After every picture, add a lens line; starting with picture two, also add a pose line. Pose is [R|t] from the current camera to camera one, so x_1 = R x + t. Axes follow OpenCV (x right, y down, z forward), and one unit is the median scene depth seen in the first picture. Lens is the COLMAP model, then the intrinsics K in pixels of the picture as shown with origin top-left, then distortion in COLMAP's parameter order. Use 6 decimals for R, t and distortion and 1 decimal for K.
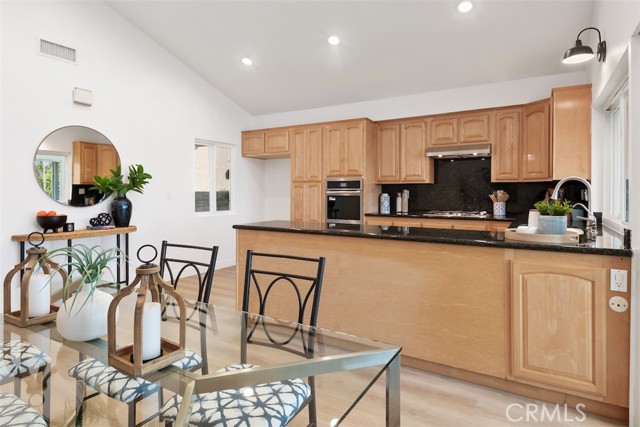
lens RADIAL K [[373.2, 0, 305.9], [0, 373.2, 188.6], [0, 0, 1]] dist [0.028271, 0.000049]
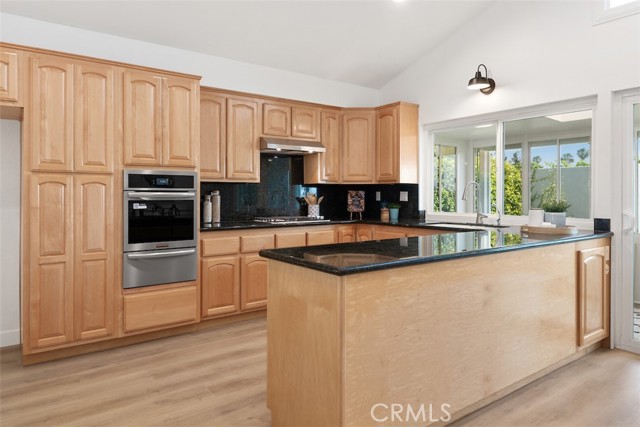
lens RADIAL K [[422.7, 0, 318.3], [0, 422.7, 196.0], [0, 0, 1]] dist [0.019147, 0.000112]
pose [[0.373407, -0.003266, 0.927662, -0.425258], [-0.007041, 0.999955, 0.006354, 0.006533], [-0.927641, -0.008904, 0.373368, 0.538630]]
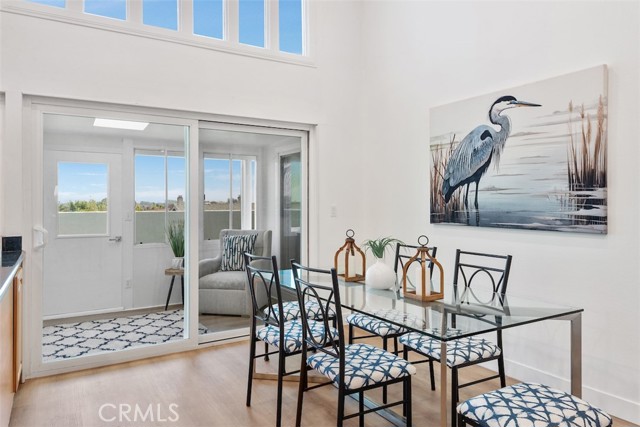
lens RADIAL K [[432.2, 0, 320.2], [0, 432.2, 206.8], [0, 0, 1]] dist [0.018149, 0.001000]
pose [[-0.887298, 0.002471, 0.461189, -0.289446], [0.002221, 0.999997, -0.001084, 0.003606], [-0.461190, 0.000063, -0.887301, 0.701373]]
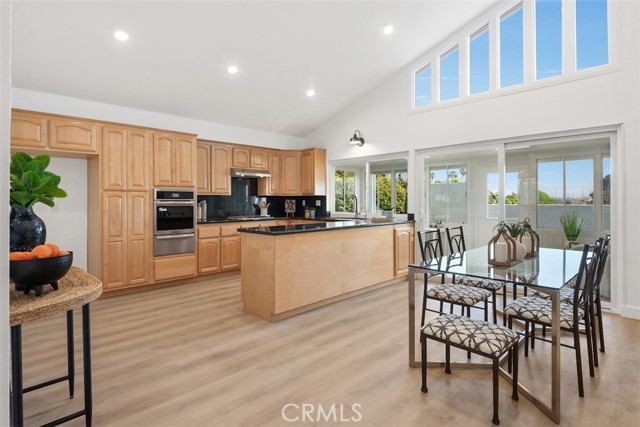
lens RADIAL K [[337.7, 0, 319.7], [0, 337.7, 200.0], [0, 0, 1]] dist [0.028392, -0.017857]
pose [[0.232641, 0.003889, 0.972555, -0.714377], [-0.002129, 0.999992, -0.003489, 0.005323], [-0.972560, -0.001259, 0.232647, 0.412455]]
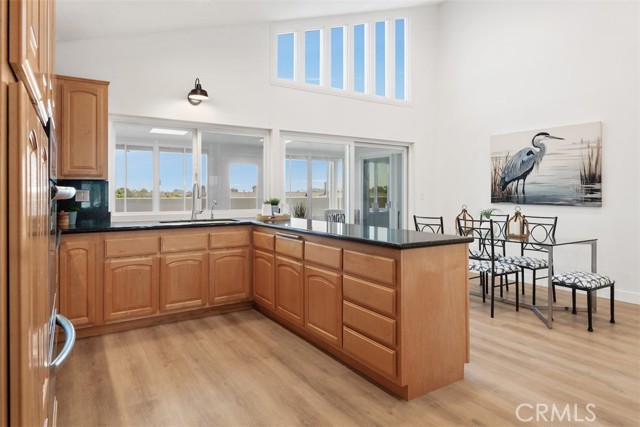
lens RADIAL K [[379.7, 0, 318.5], [0, 379.7, 194.8], [0, 0, 1]] dist [0.000261, -0.001542]
pose [[-0.898191, 0.001103, 0.439603, -0.156593], [-0.000867, 0.999990, -0.004280, 0.012168], [-0.439604, -0.004226, -0.898182, 1.148244]]
